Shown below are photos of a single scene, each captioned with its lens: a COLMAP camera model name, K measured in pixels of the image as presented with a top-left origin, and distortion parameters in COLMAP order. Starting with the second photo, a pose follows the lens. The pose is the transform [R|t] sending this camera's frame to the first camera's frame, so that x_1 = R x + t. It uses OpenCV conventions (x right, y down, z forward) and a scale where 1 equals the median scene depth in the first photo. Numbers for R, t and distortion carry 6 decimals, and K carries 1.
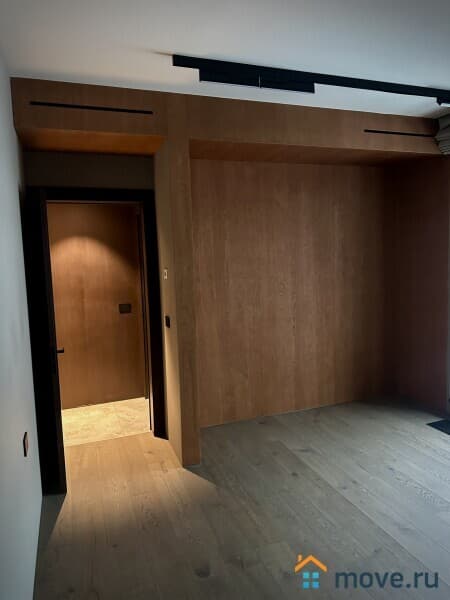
lens RADIAL K [[429.3, 0, 228.7], [0, 429.3, 300.9], [0, 0, 1]] dist [0.051653, -0.073595]
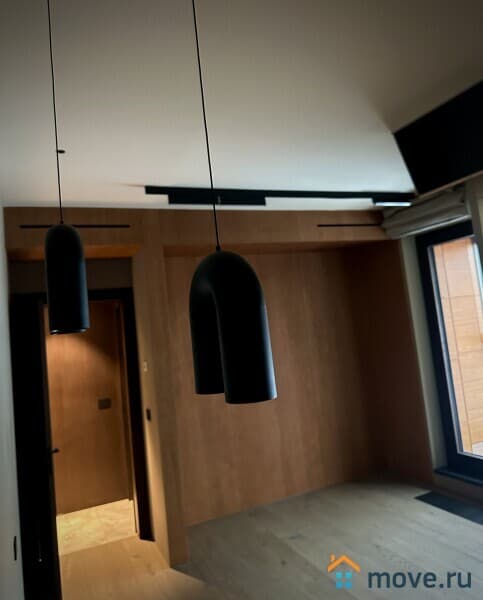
lens RADIAL K [[478.5, 0, 245.5], [0, 478.5, 273.0], [0, 0, 1]] dist [0.020586, -0.025222]
pose [[0.995417, -0.067585, 0.067656, 0.030052], [0.080834, 0.972670, -0.217668, -0.011840], [-0.051096, 0.222140, 0.973675, -0.185169]]
